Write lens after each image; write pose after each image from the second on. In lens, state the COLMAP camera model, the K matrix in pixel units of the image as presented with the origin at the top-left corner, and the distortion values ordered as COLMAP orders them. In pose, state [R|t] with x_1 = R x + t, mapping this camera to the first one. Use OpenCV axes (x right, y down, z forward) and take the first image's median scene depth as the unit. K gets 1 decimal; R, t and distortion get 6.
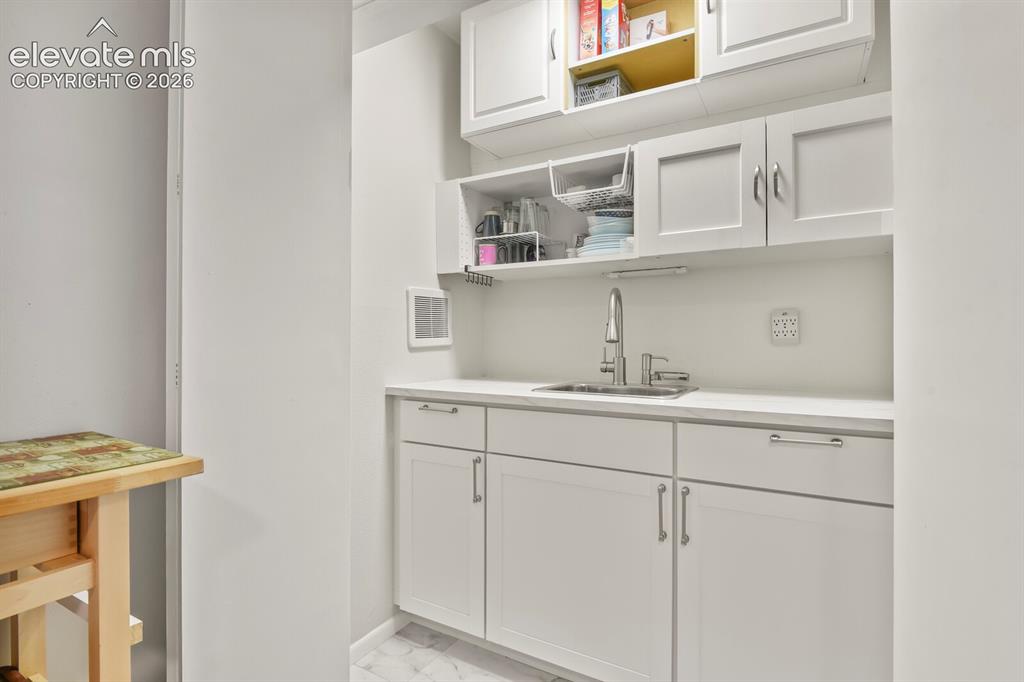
lens RADIAL K [[494.2, 0, 517.4], [0, 494.2, 341.4], [0, 0, 1]] dist [-0.002779, -0.005229]
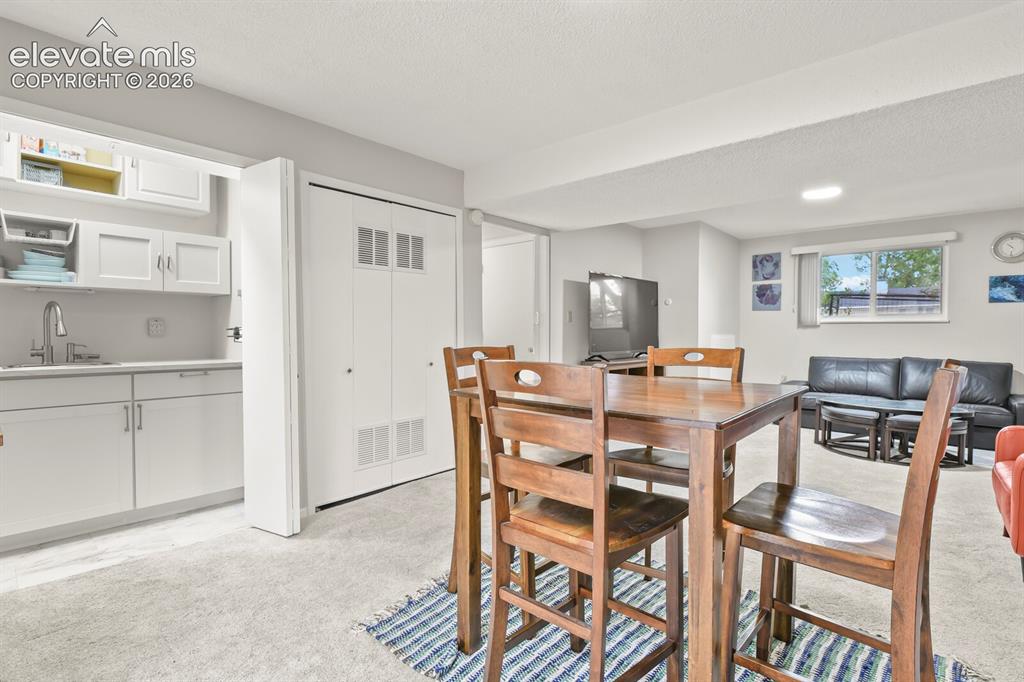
lens RADIAL K [[494.2, 0, 517.4], [0, 494.2, 341.4], [0, 0, 1]] dist [-0.002779, -0.005229]
pose [[0.202637, -0.019203, 0.979066, -1.250981], [-0.001901, 0.999798, 0.020003, -0.018656], [-0.979252, -0.005915, 0.202559, -0.919314]]
